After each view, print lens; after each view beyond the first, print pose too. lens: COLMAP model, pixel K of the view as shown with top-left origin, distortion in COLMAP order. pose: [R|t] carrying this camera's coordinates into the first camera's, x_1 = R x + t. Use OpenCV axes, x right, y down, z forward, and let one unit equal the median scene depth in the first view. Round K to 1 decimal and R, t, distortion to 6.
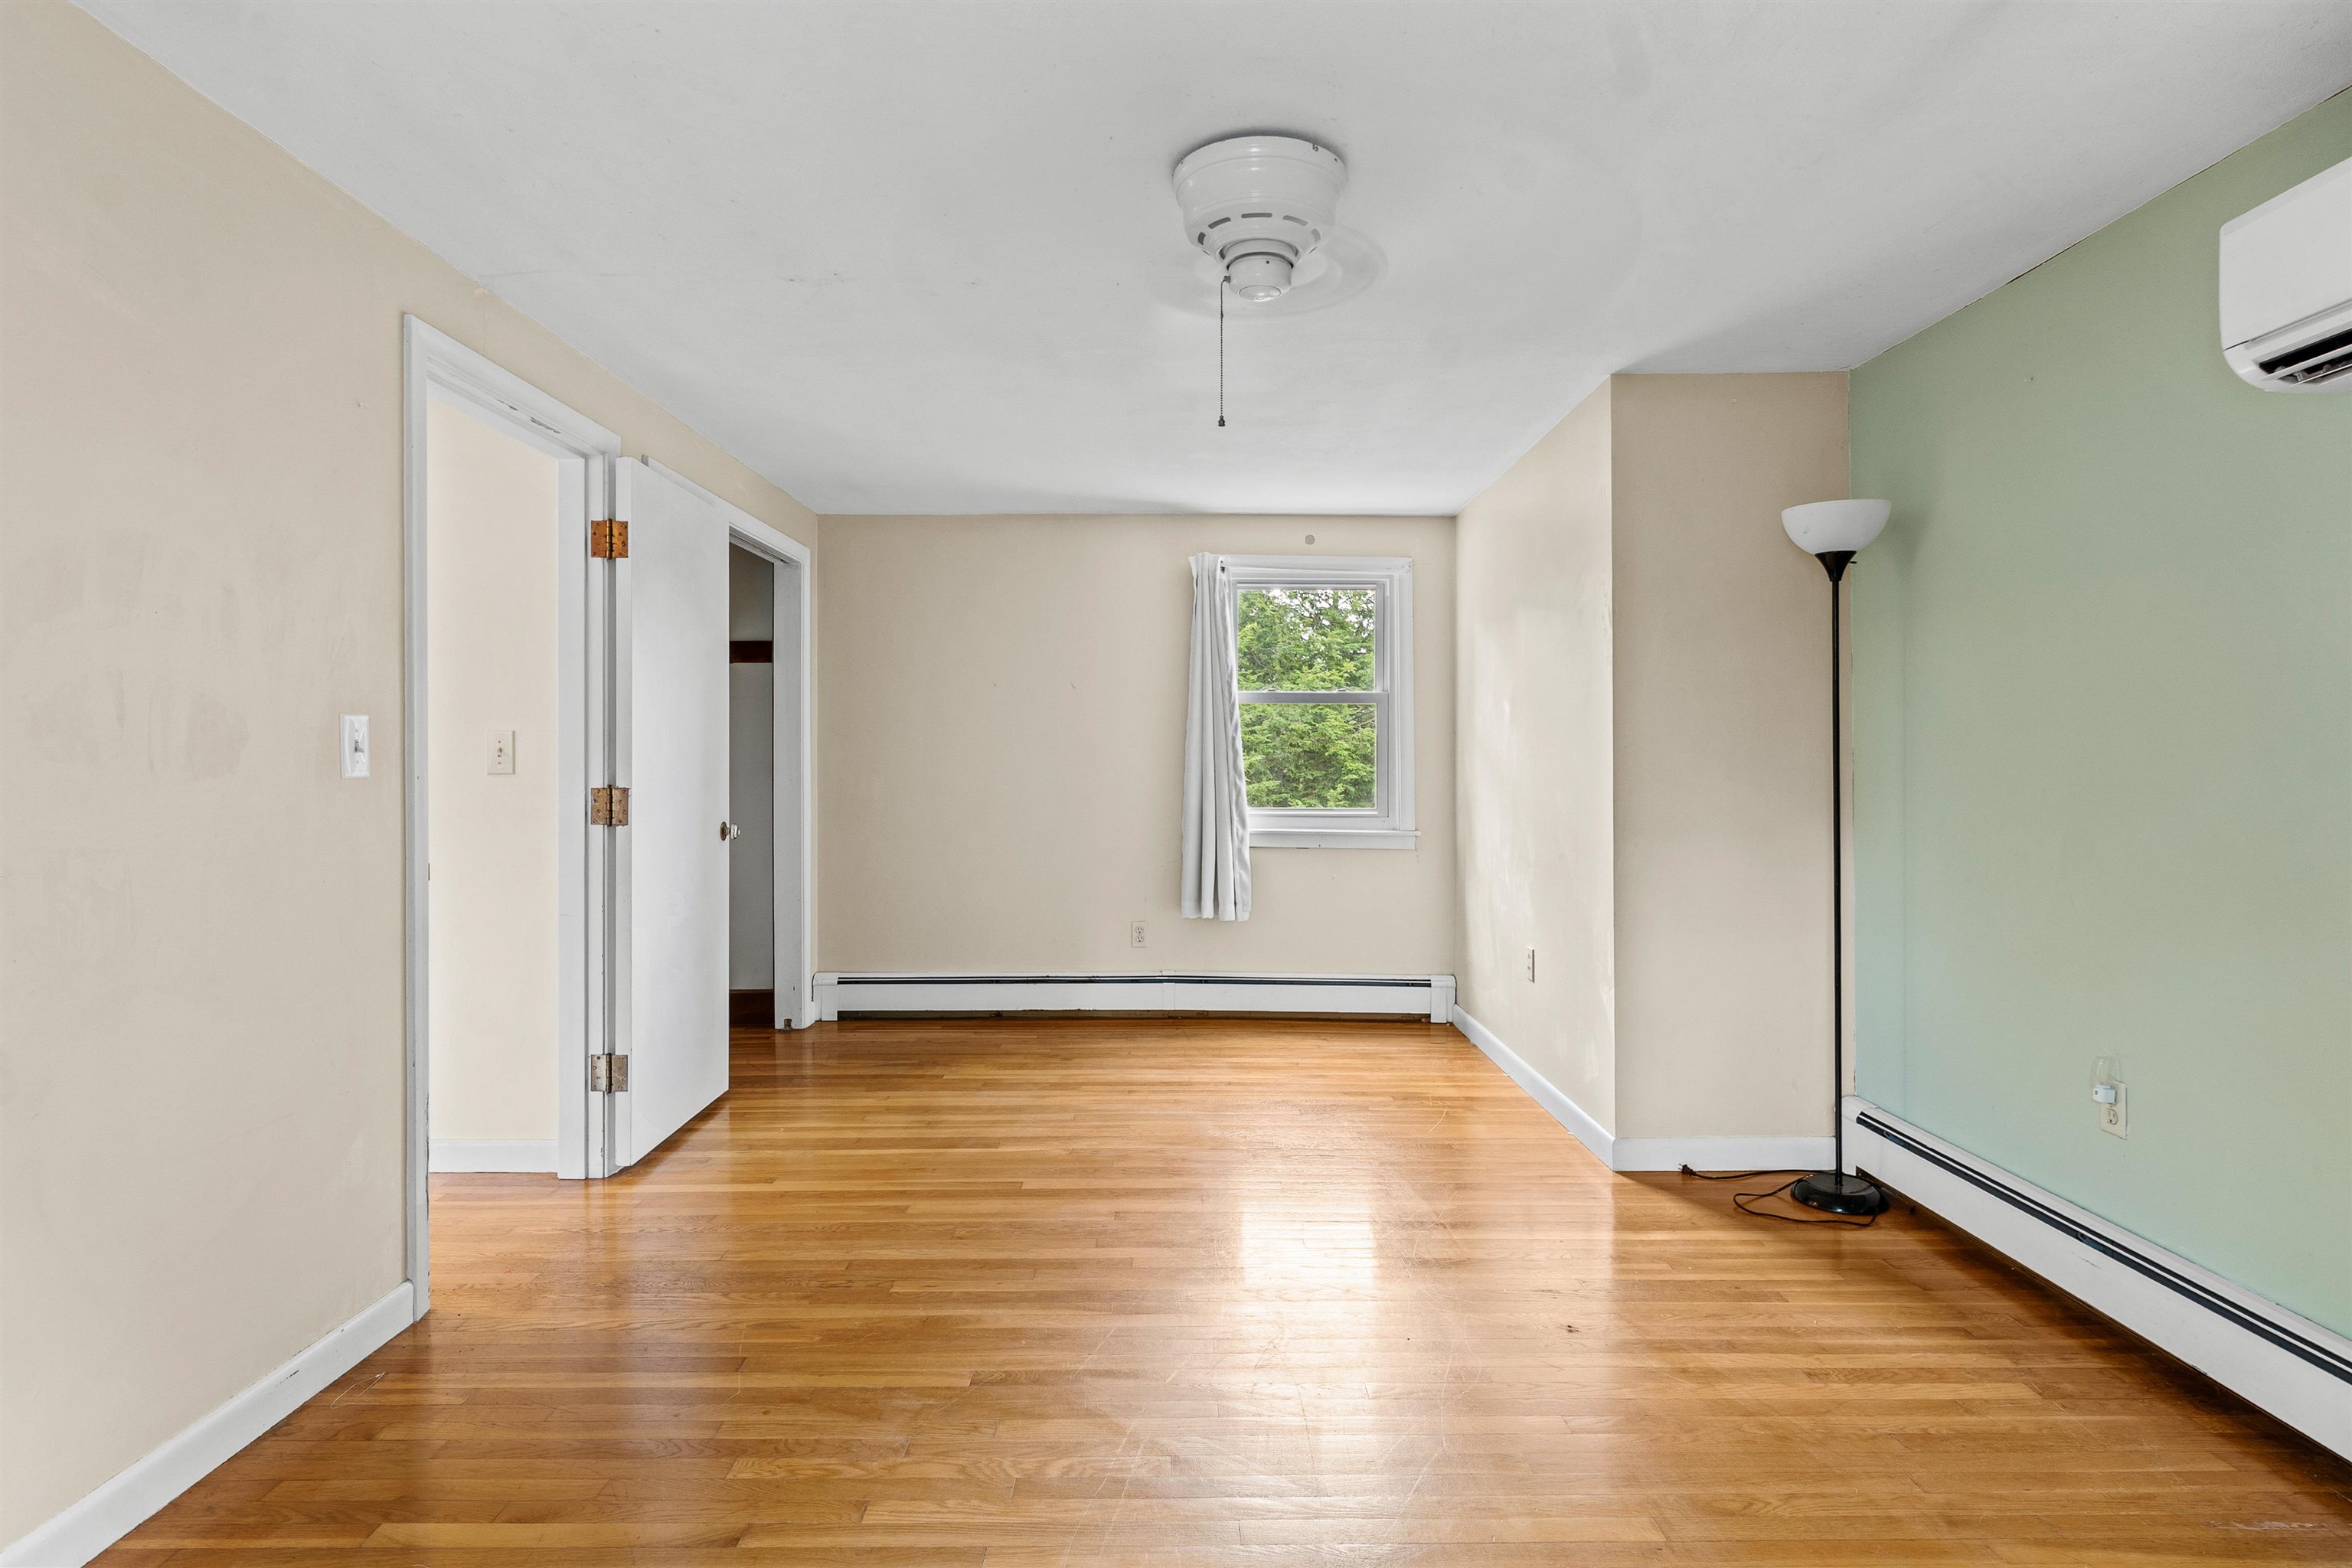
lens RADIAL K [[1228.1, 0, 1176.0], [0, 1228.1, 784.0], [0, 0, 1]] dist [-0.017019, 0.000231]
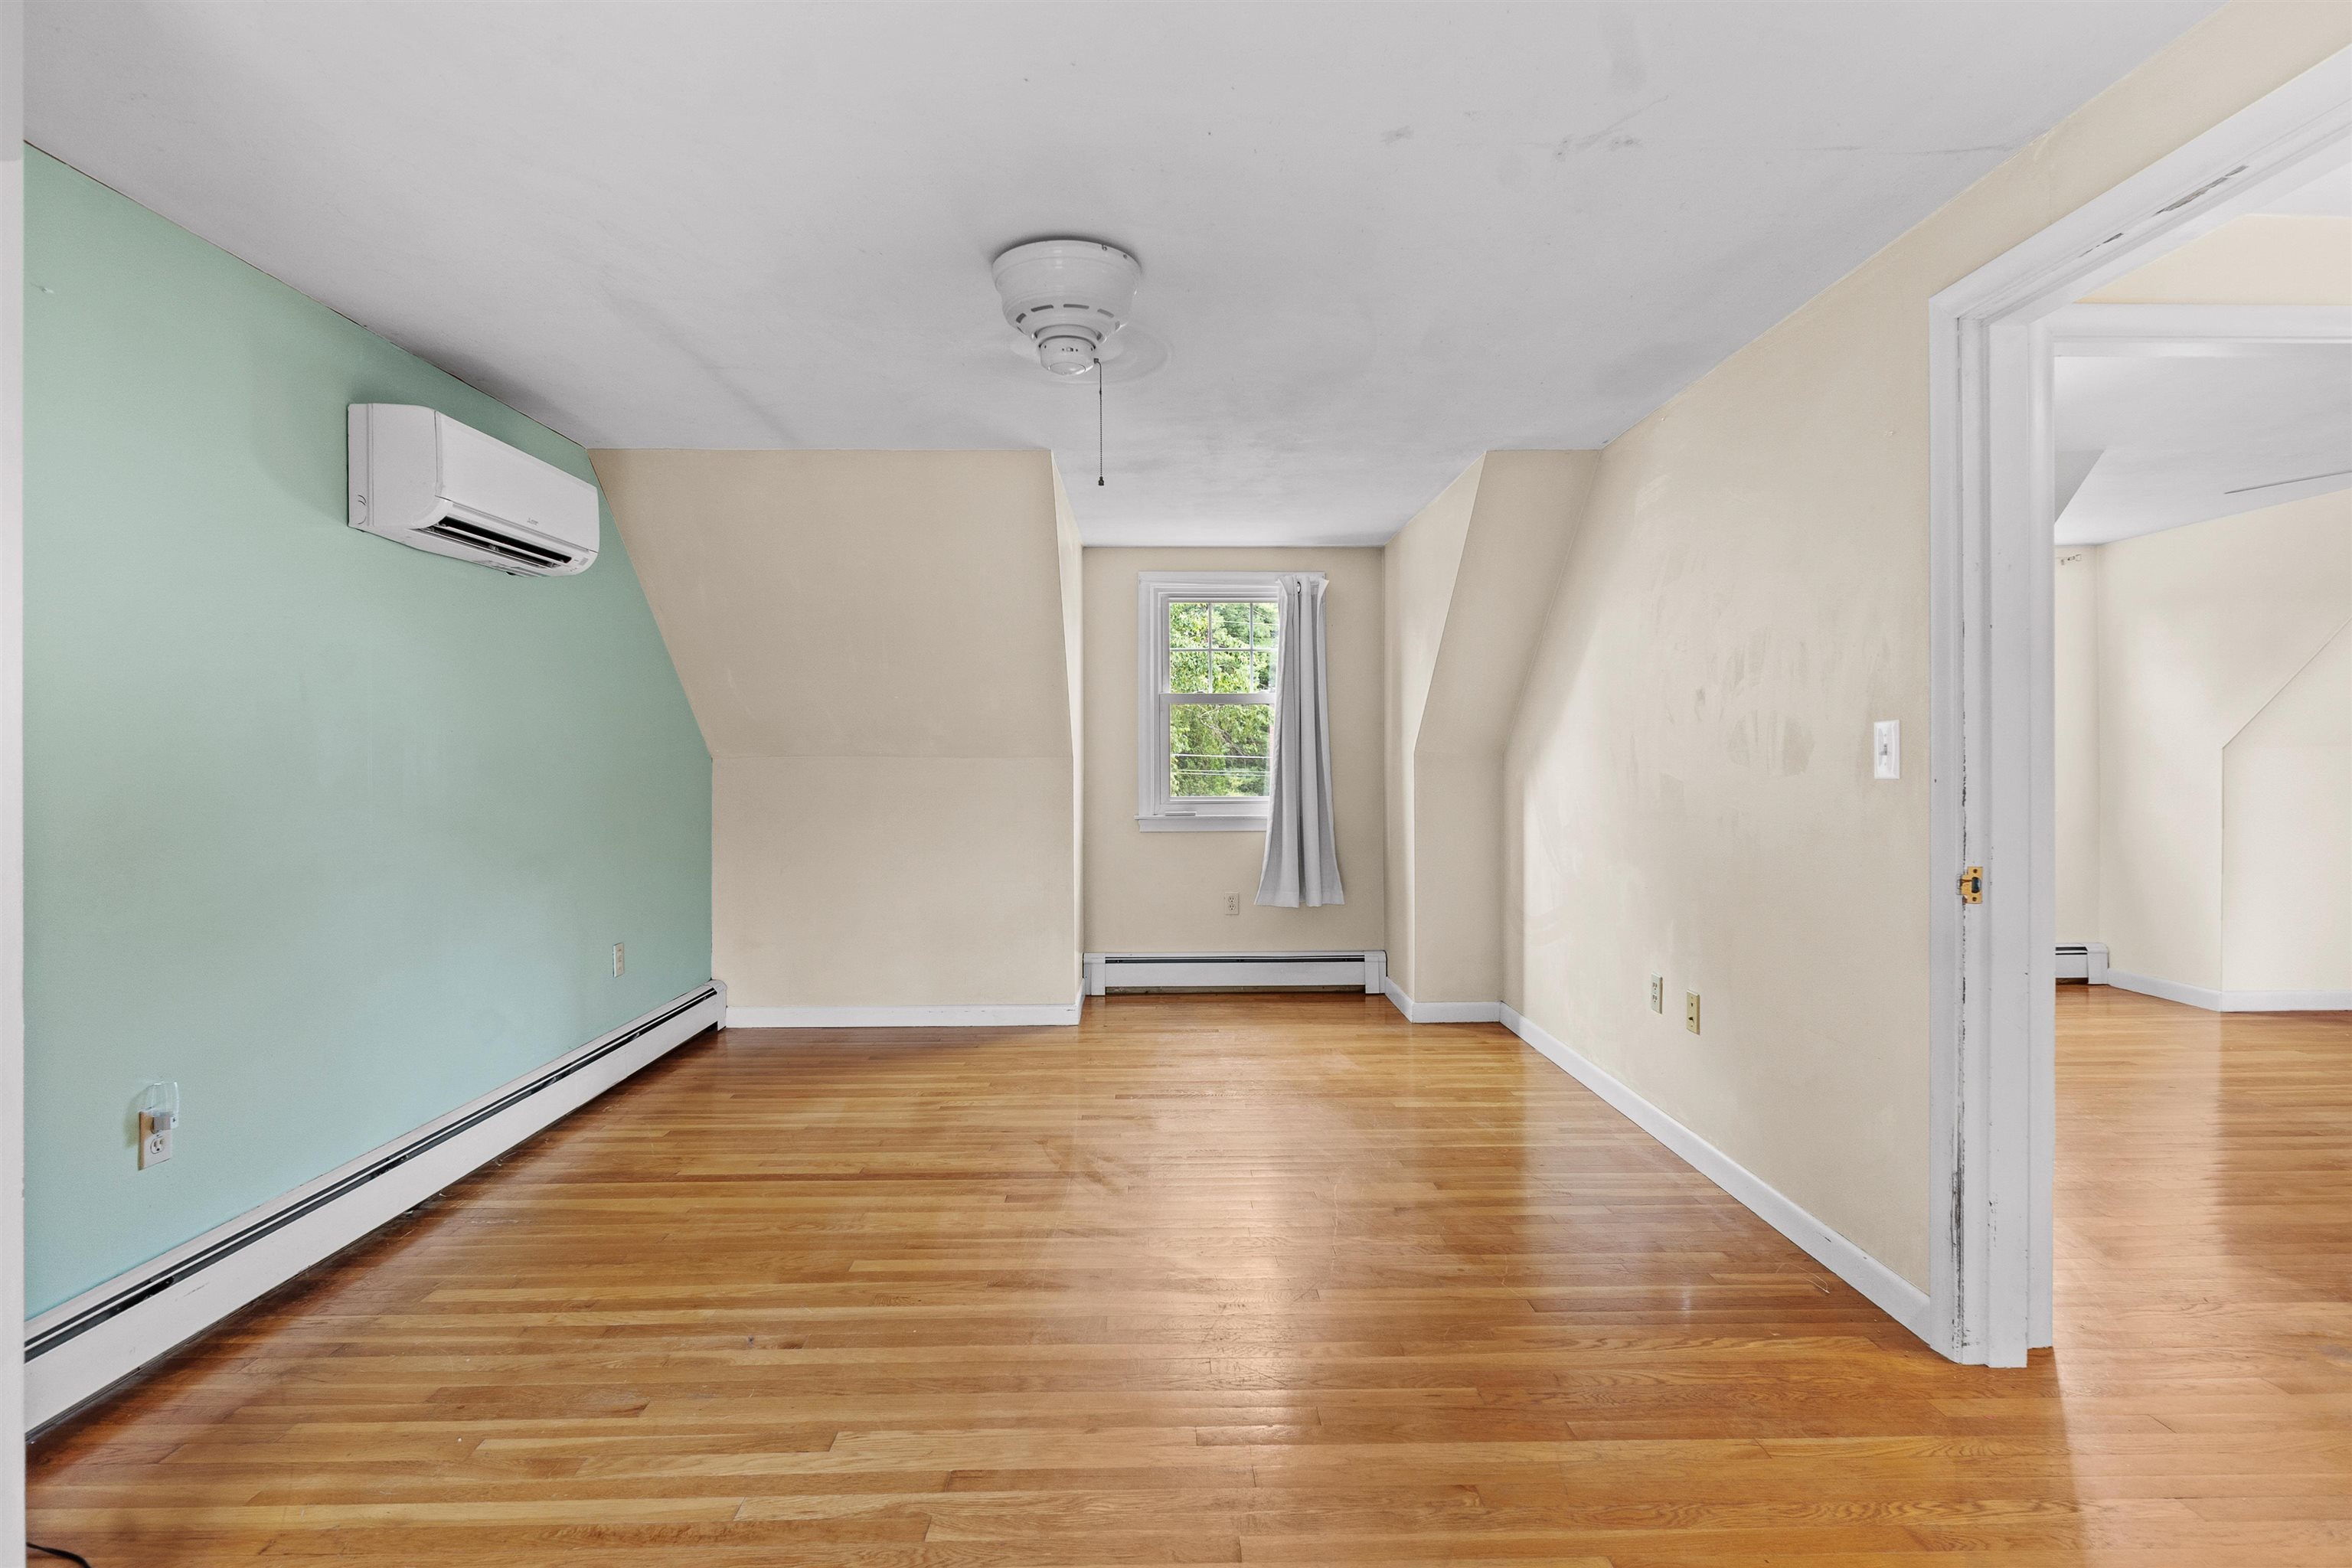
lens RADIAL K [[1181.0, 0, 1176.0], [0, 1181.0, 784.0], [0, 0, 1]] dist [-0.011309, 0.000060]
pose [[-0.999966, 0.004452, -0.006936, -0.024299], [0.004186, 0.999276, 0.037811, -0.041943], [0.007099, 0.037780, -0.999261, 2.005076]]
